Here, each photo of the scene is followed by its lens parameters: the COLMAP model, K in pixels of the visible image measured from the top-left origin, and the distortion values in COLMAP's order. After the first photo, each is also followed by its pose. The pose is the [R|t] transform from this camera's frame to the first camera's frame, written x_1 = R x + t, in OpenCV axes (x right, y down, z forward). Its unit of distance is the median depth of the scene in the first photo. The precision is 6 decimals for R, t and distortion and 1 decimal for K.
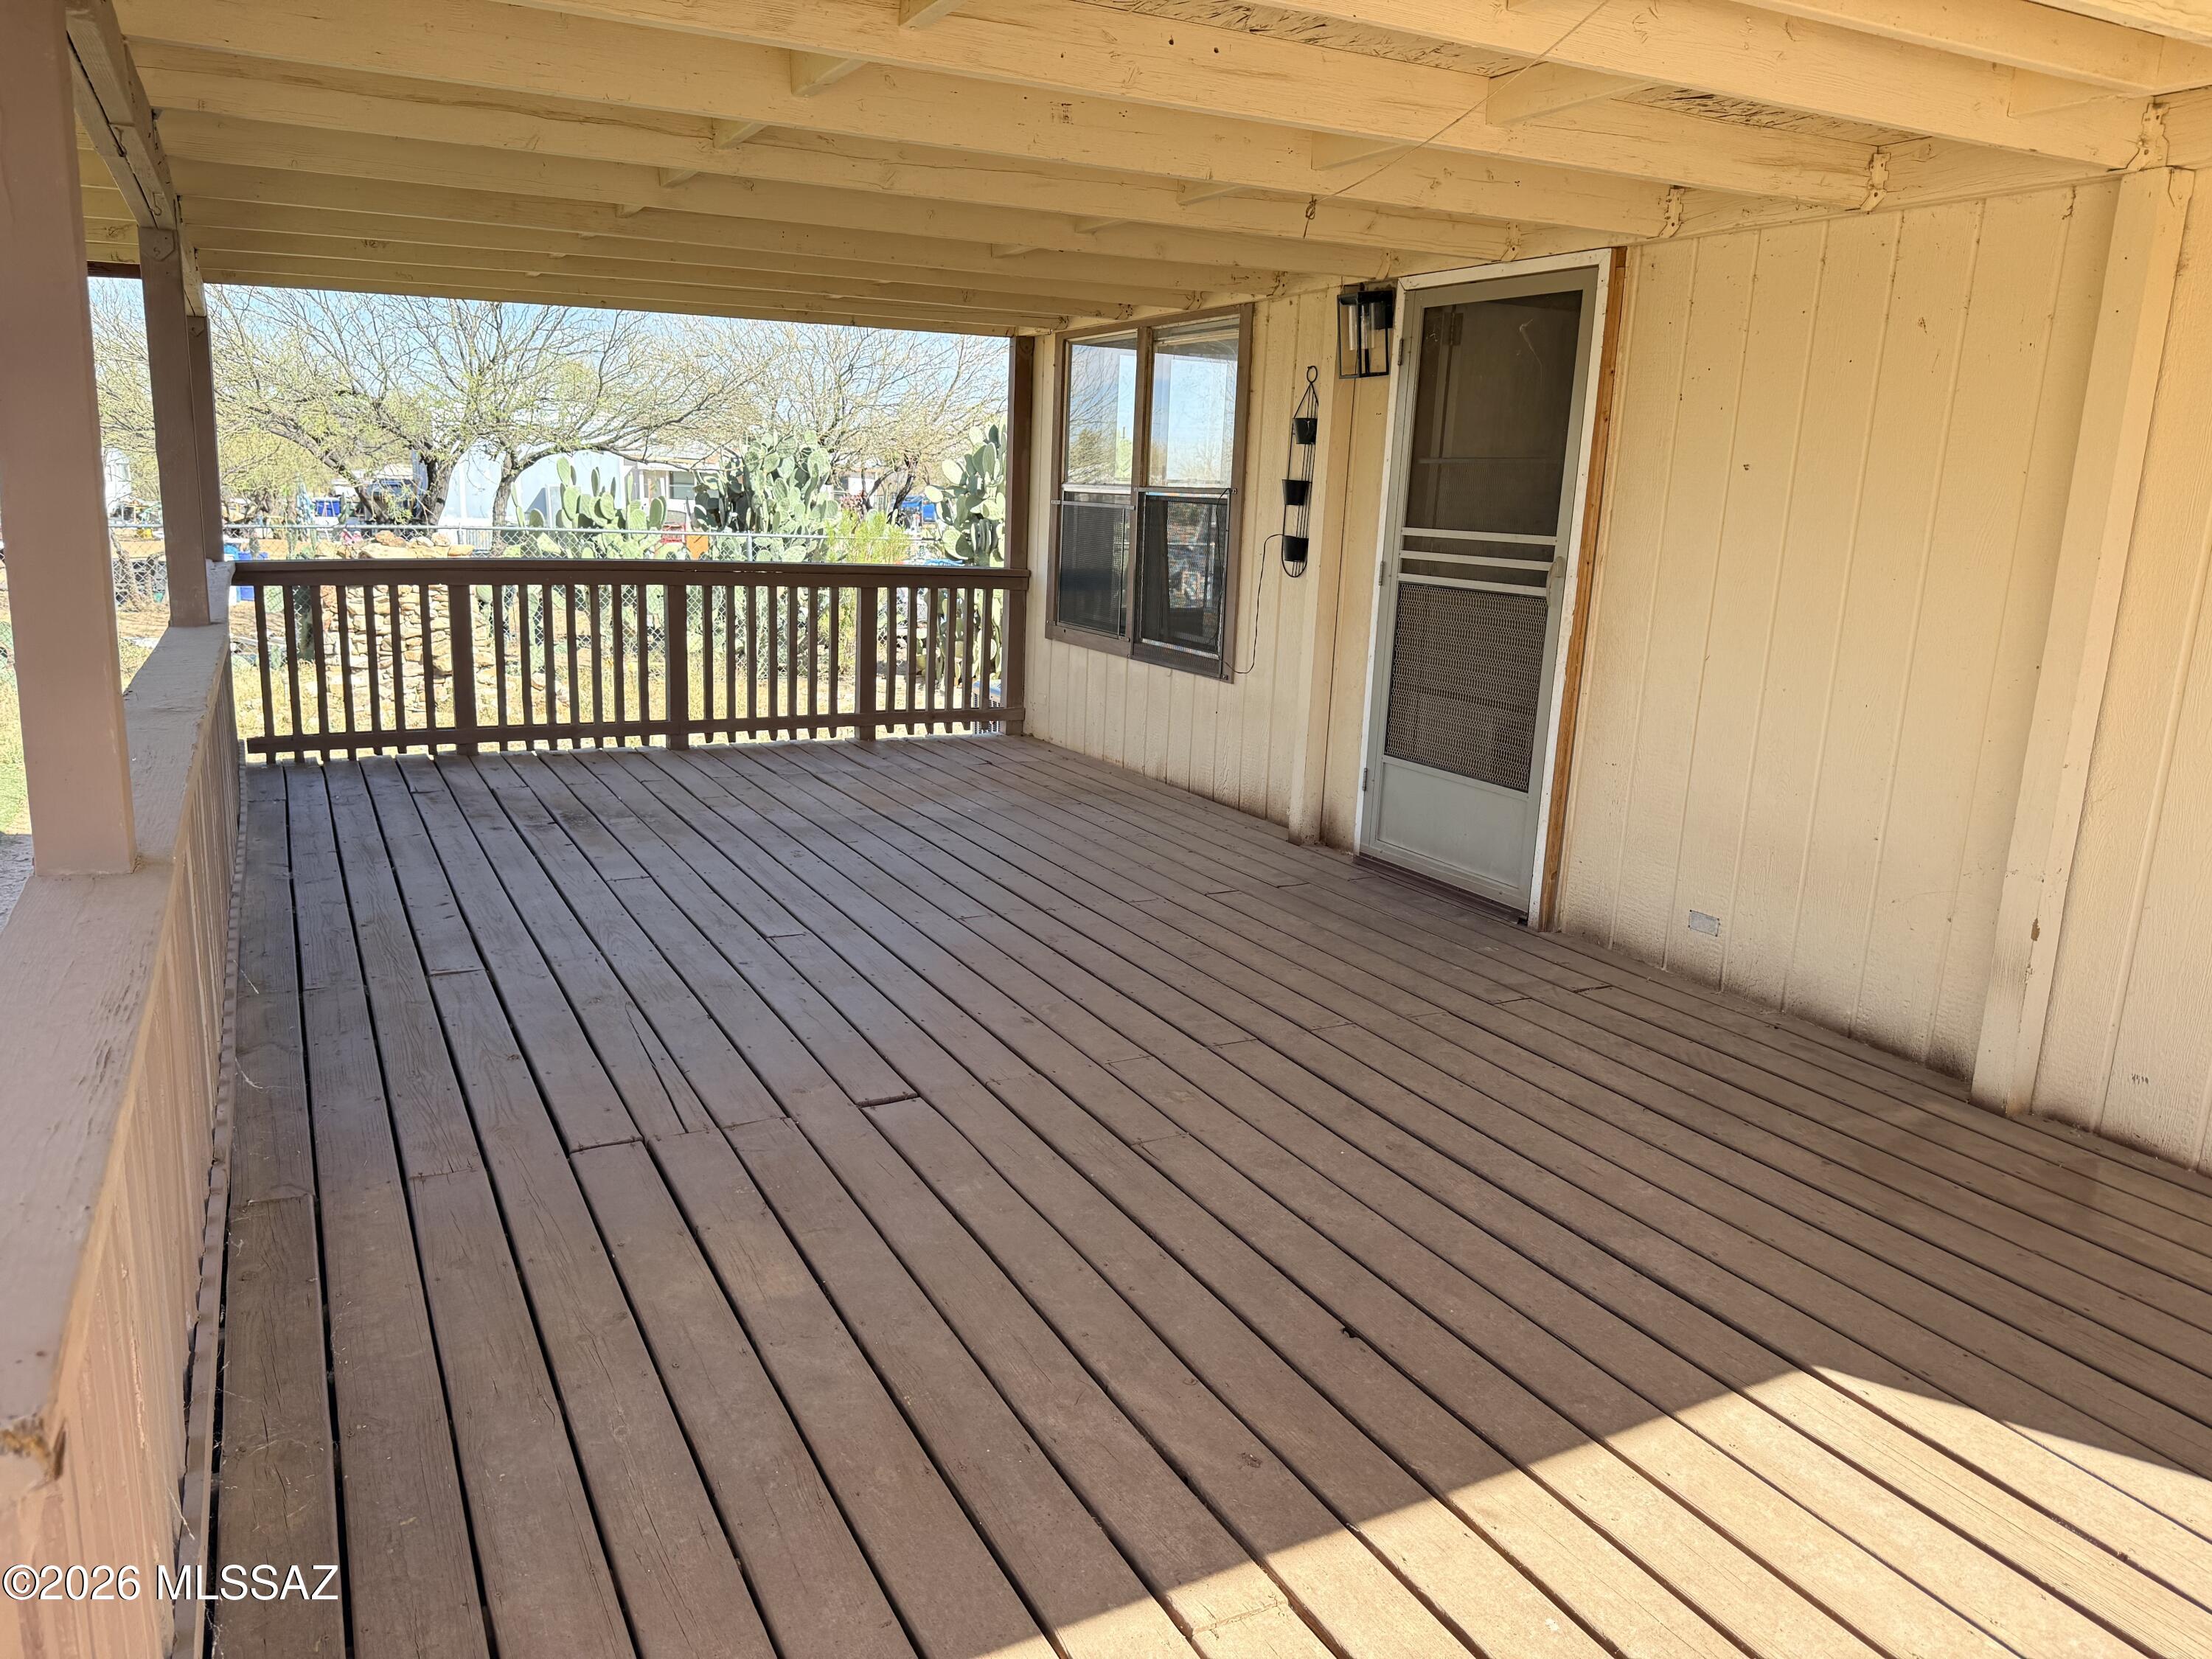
lens RADIAL K [[1550.3, 0, 1111.6], [0, 1550.3, 831.6], [0, 0, 1]] dist [0.166330, -0.331183]
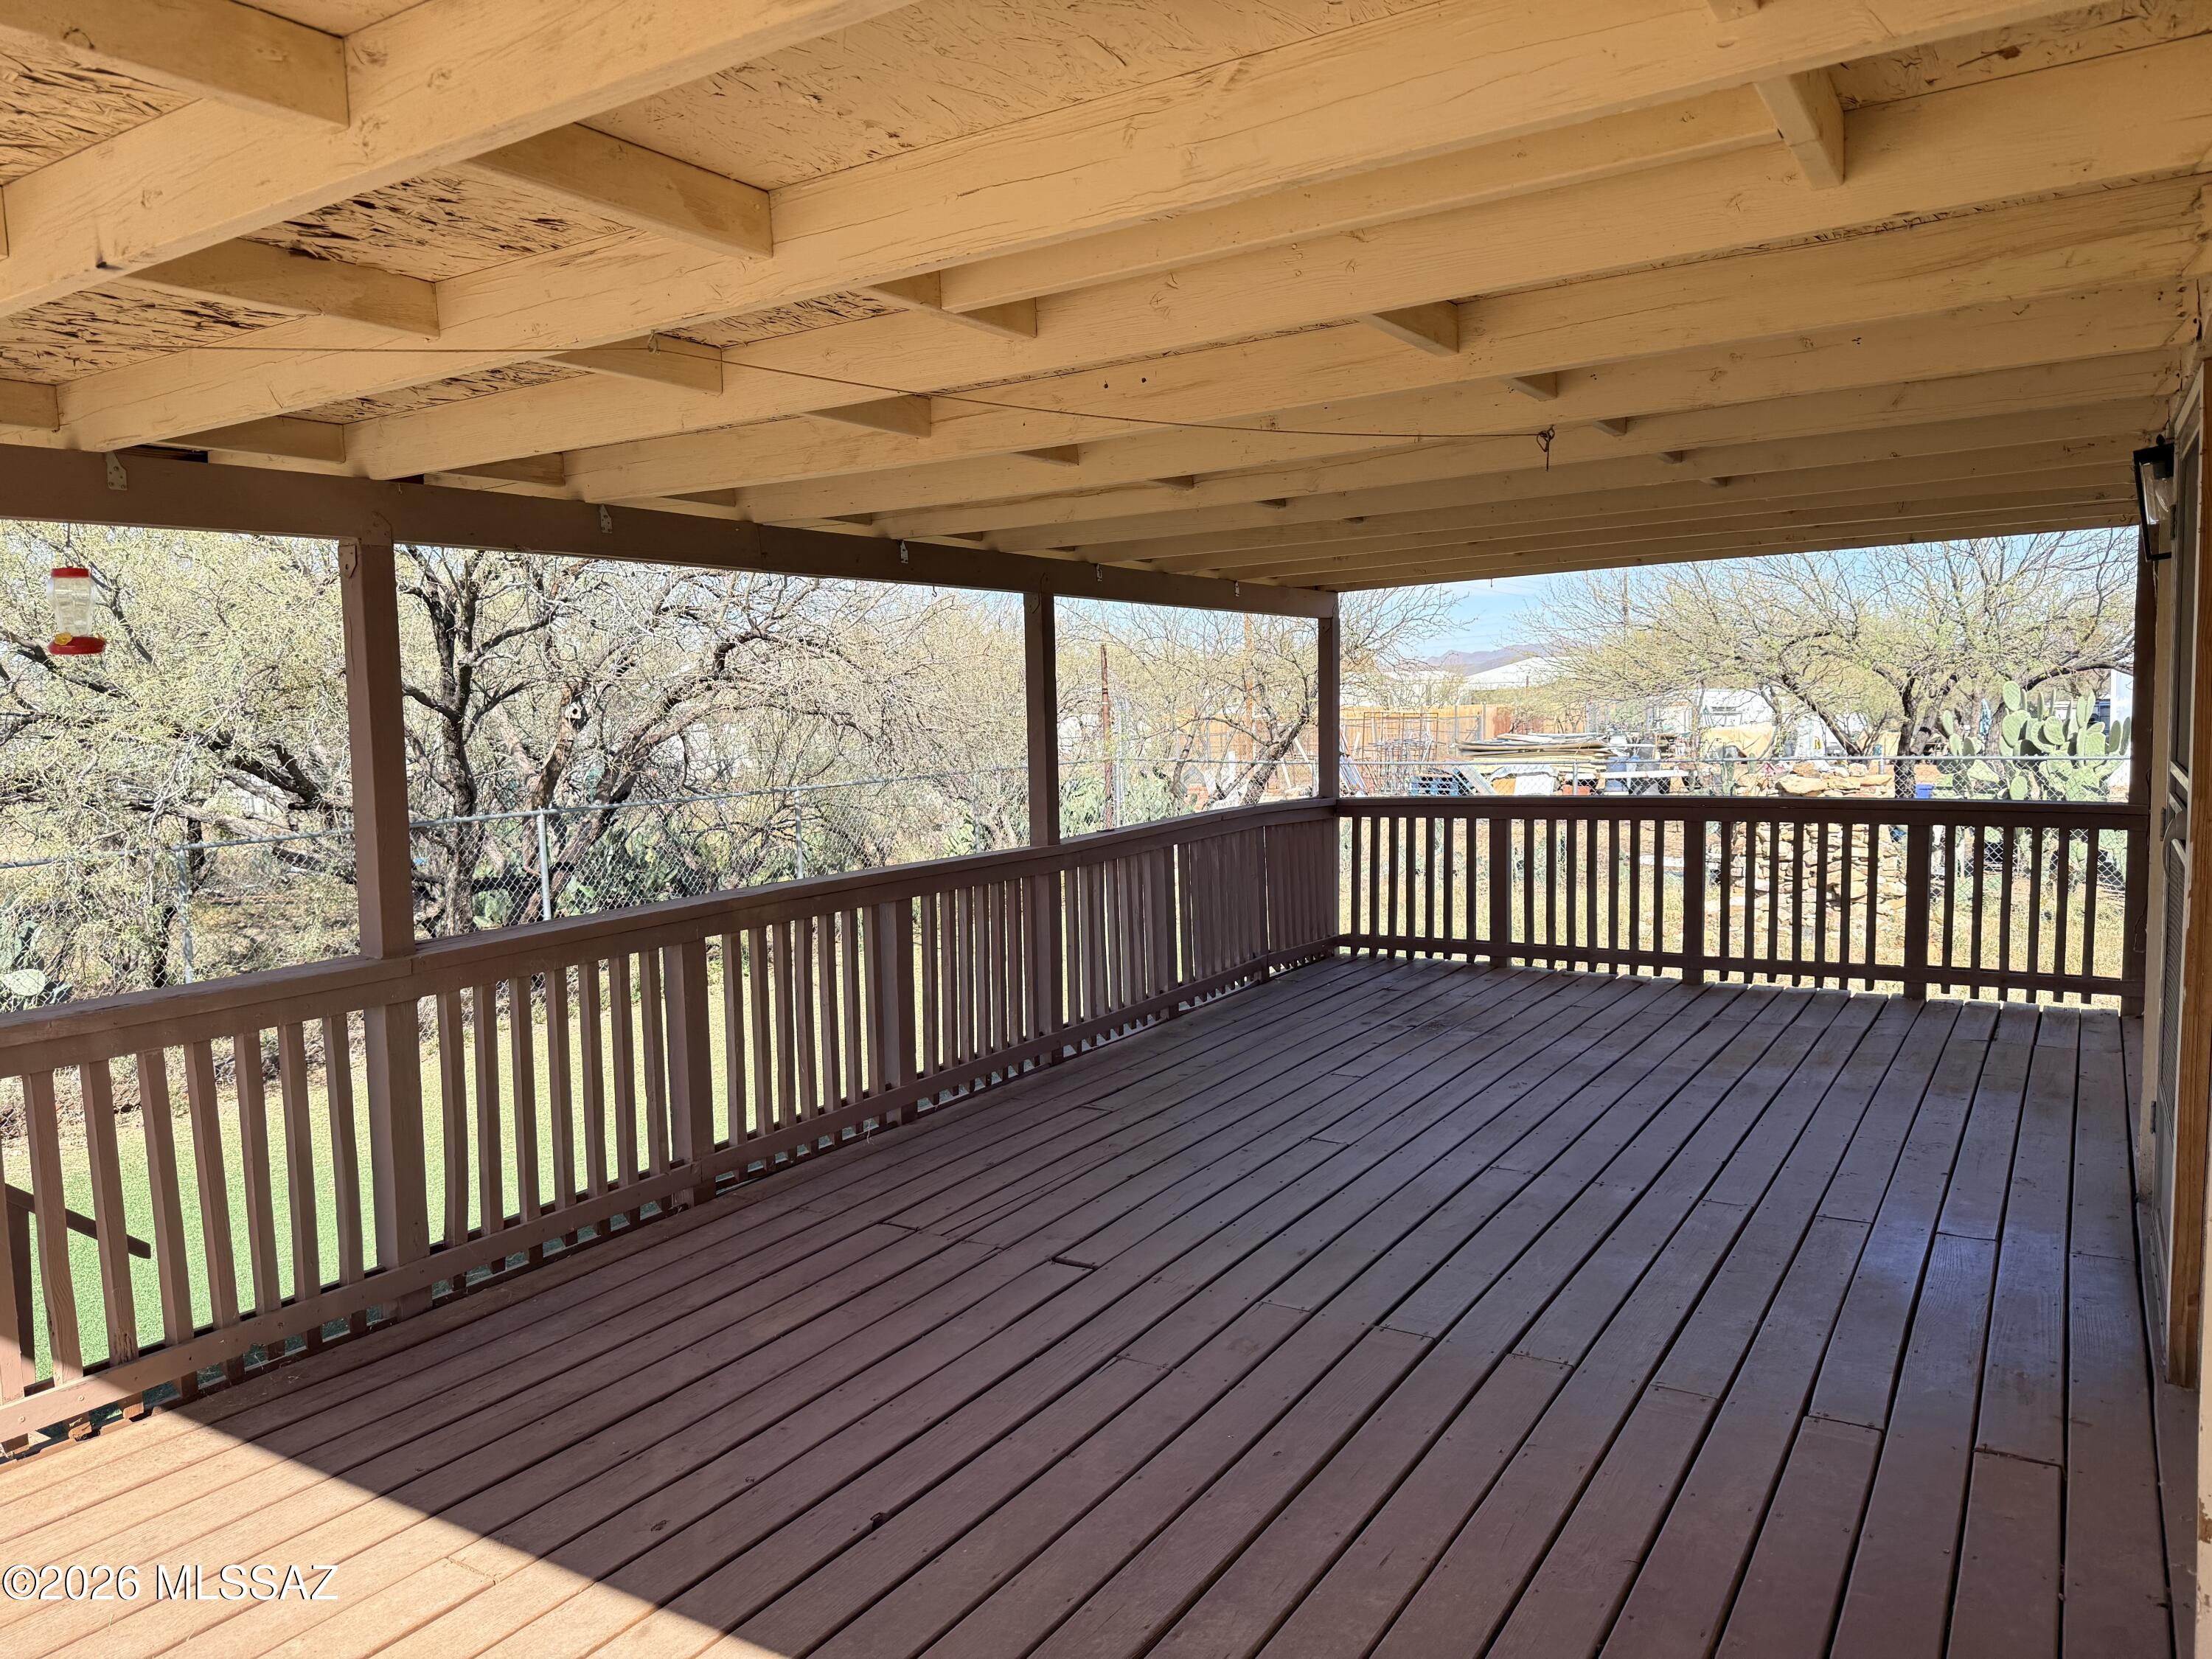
lens RADIAL K [[1550.3, 0, 1111.6], [0, 1550.3, 831.6], [0, 0, 1]] dist [0.166330, -0.331183]
pose [[0.497855, 0.024744, -0.866907, 0.529907], [-0.144398, 0.988005, -0.054725, -0.052918], [0.855155, 0.152425, 0.495457, 0.235606]]
